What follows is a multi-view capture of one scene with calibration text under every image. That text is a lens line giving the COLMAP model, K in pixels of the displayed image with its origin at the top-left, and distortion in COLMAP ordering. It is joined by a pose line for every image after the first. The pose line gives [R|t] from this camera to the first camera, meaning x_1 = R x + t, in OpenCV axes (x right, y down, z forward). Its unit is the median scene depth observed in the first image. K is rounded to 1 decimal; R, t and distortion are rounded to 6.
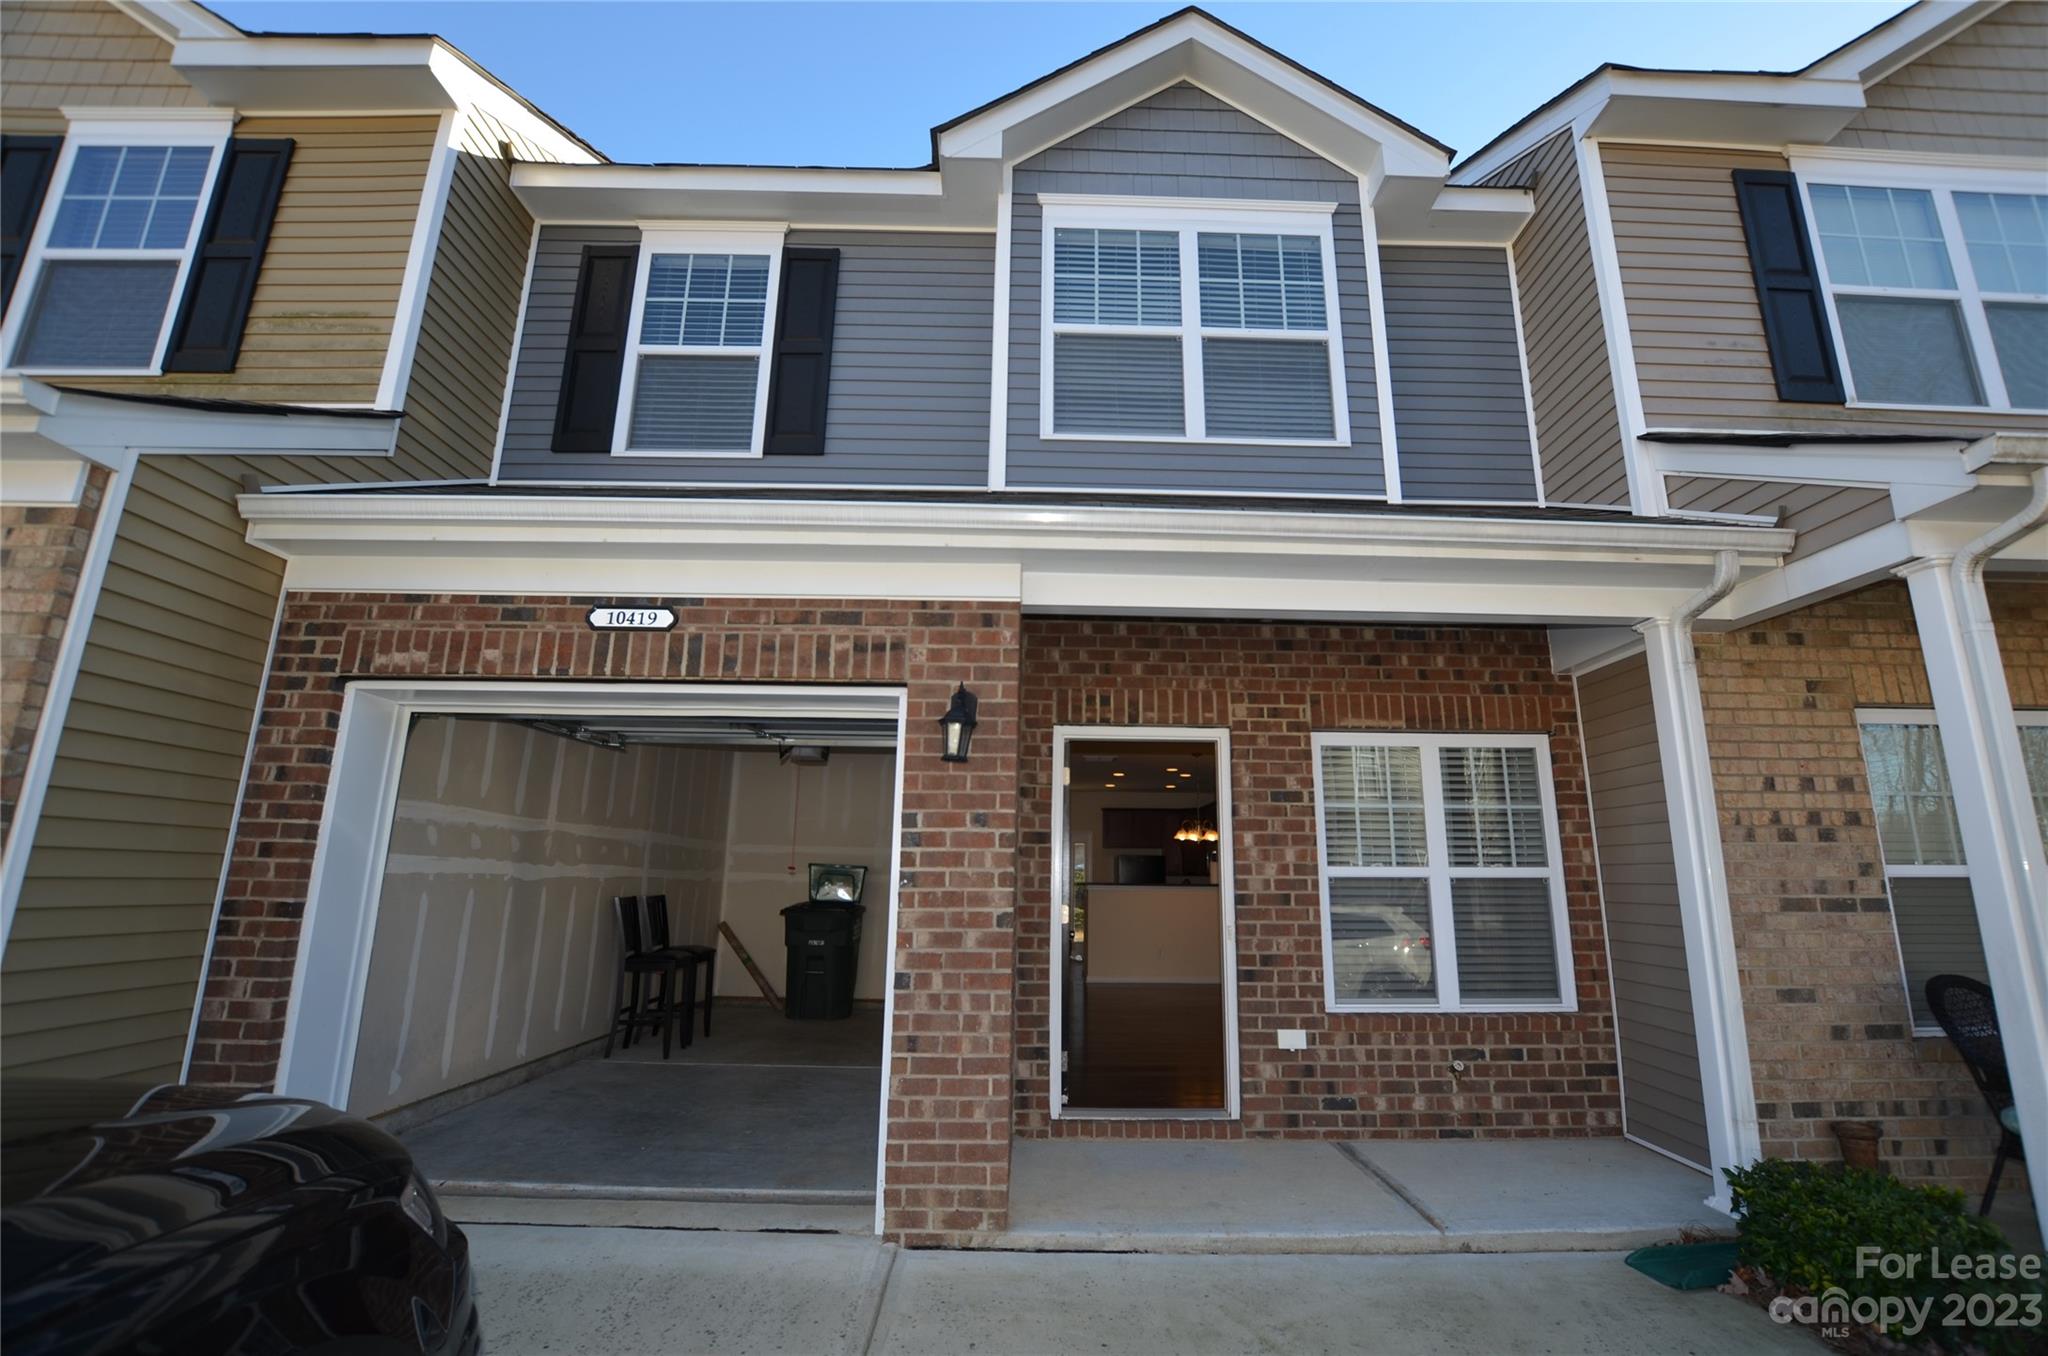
lens RADIAL K [[890.0, 0, 1038.6], [0, 890.0, 687.1], [0, 0, 1]] dist [-0.027796, 0.001752]
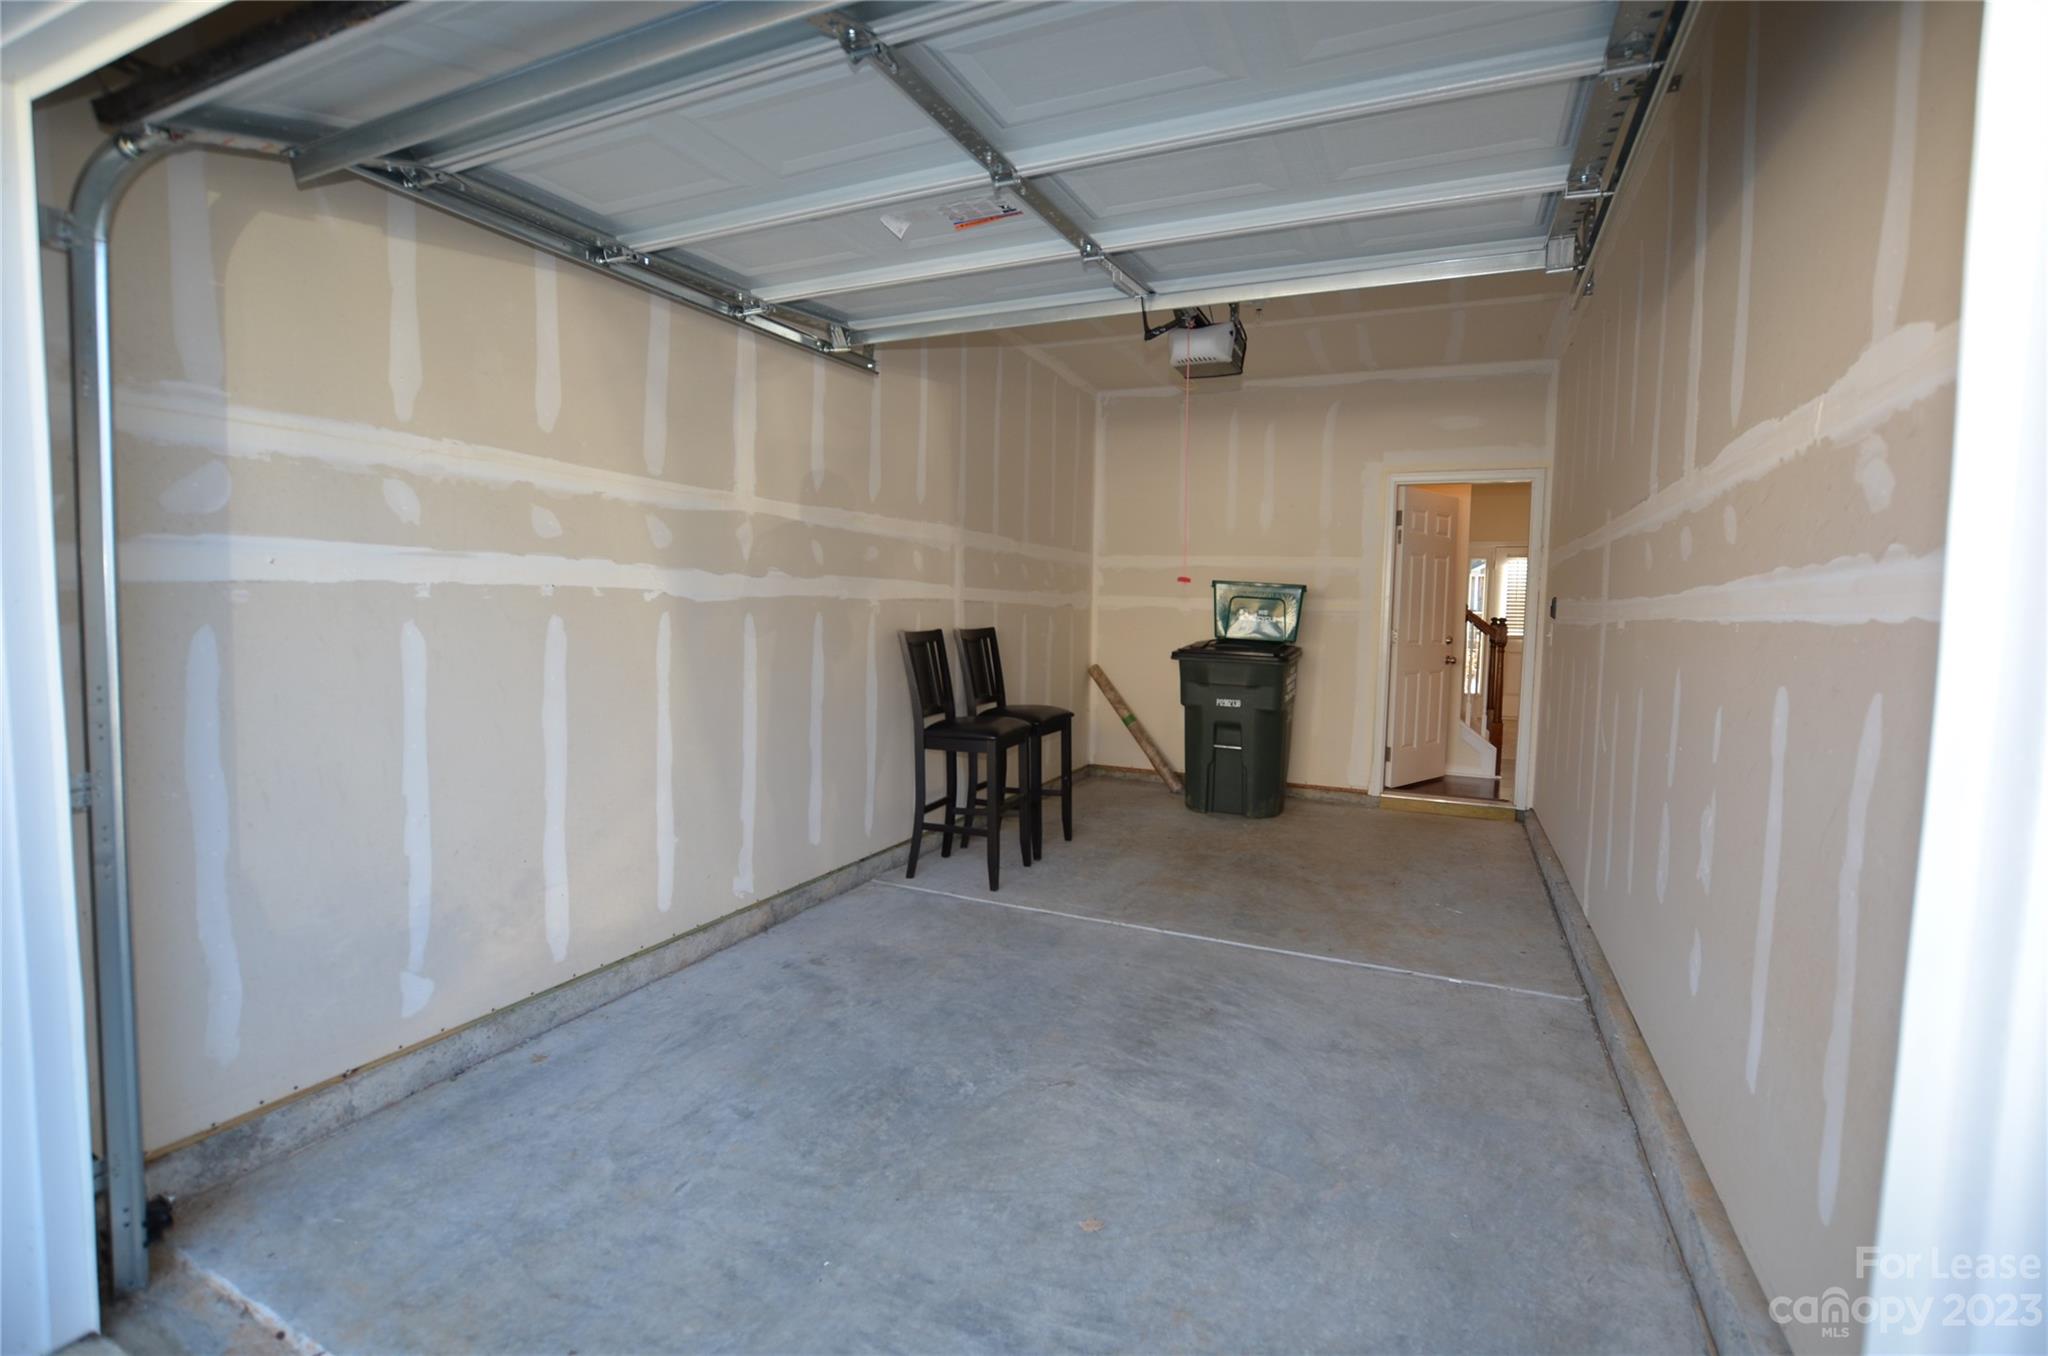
lens RADIAL K [[890.0, 0, 1040.6], [0, 890.0, 677.0], [0, 0, 1]] dist [-0.027796, 0.001752]
pose [[0.907700, 0.038753, -0.417826, -0.130154], [0.081157, 0.960713, 0.265413, 0.109095], [0.411696, -0.274825, 0.868894, 0.479693]]
